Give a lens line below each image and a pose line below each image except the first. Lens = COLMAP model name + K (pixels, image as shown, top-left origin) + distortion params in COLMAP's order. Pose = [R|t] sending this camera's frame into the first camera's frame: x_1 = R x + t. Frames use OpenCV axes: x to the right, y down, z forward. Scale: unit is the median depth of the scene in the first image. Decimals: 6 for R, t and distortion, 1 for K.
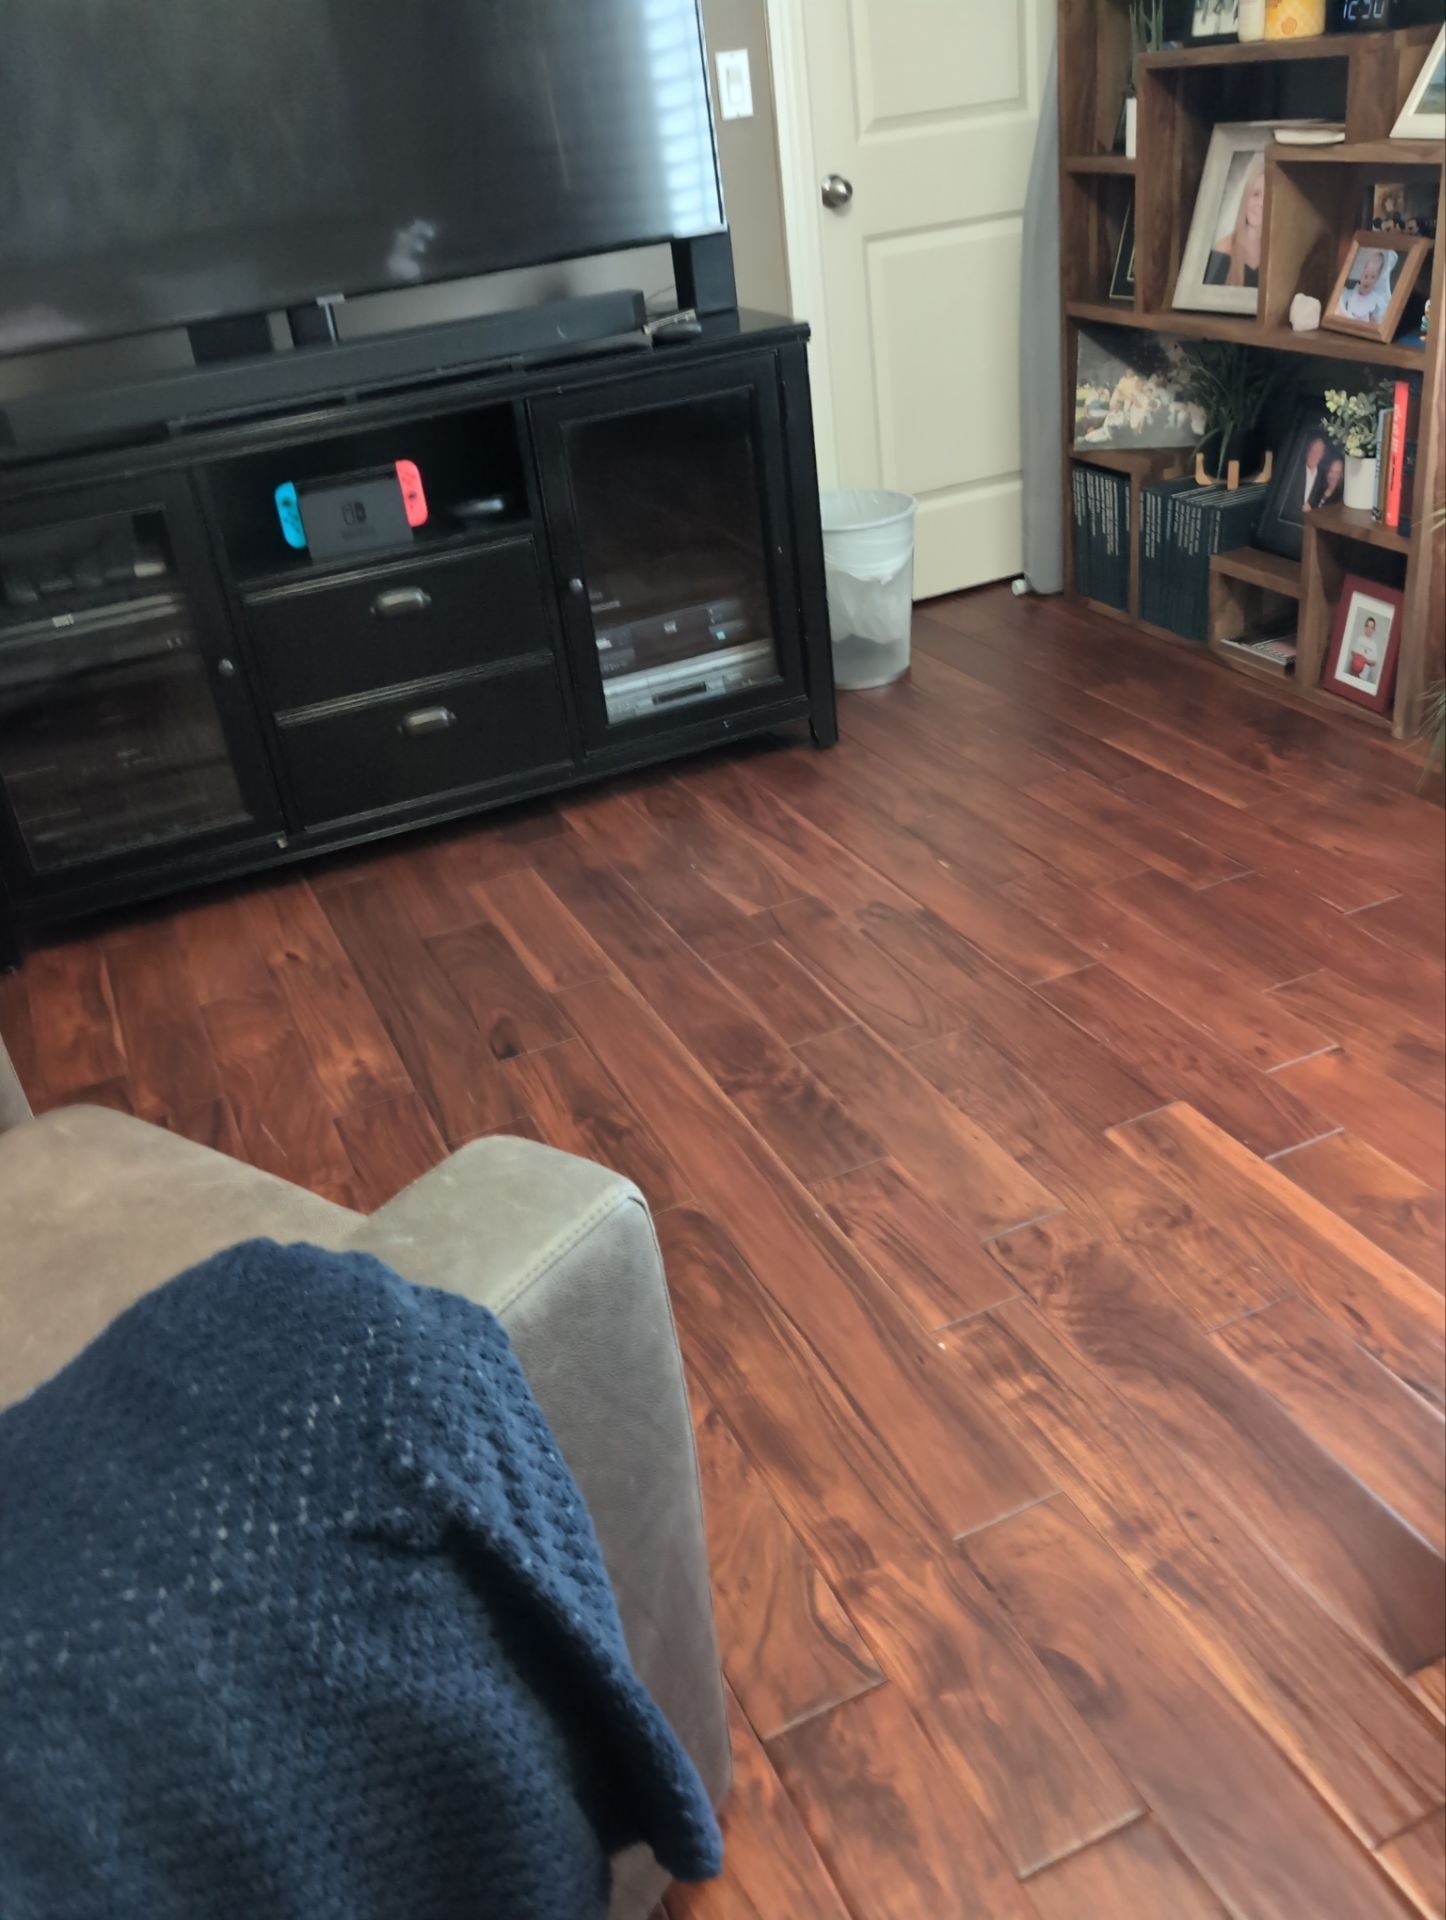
lens RADIAL K [[1618.8, 0, 723.0], [0, 1618.8, 960.0], [0, 0, 1]] dist [0.008359, -0.006534]
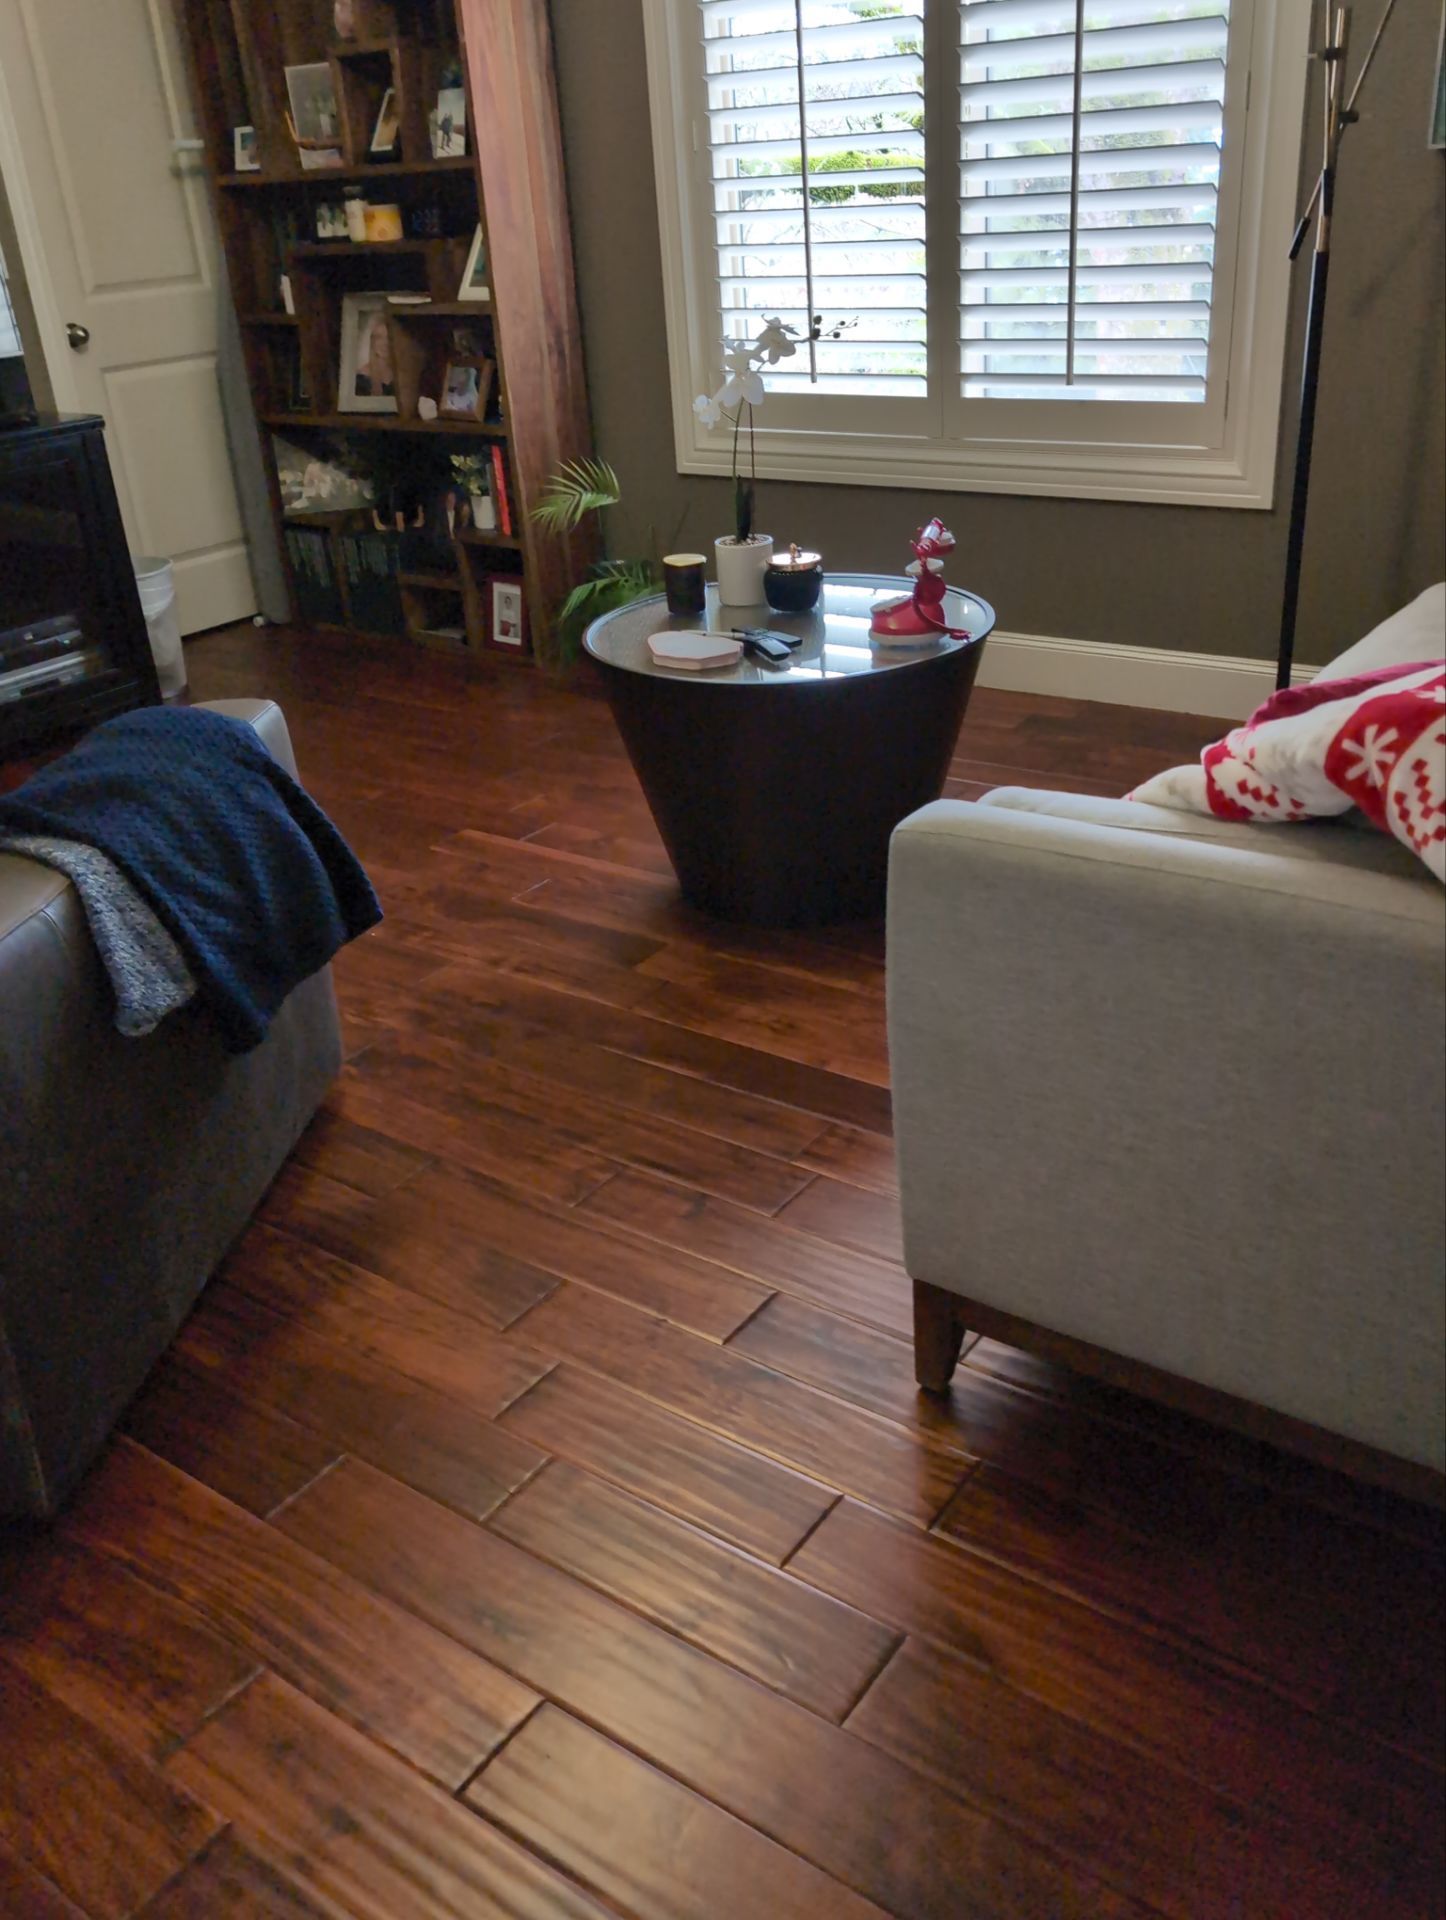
lens RADIAL K [[1618.8, 0, 723.0], [0, 1618.8, 960.0], [0, 0, 1]] dist [0.008359, -0.006534]
pose [[0.866333, -0.169058, 0.469986, -0.228788], [0.215428, 0.975424, -0.046235, 0.264975], [-0.450620, 0.141303, 0.881462, -0.451391]]
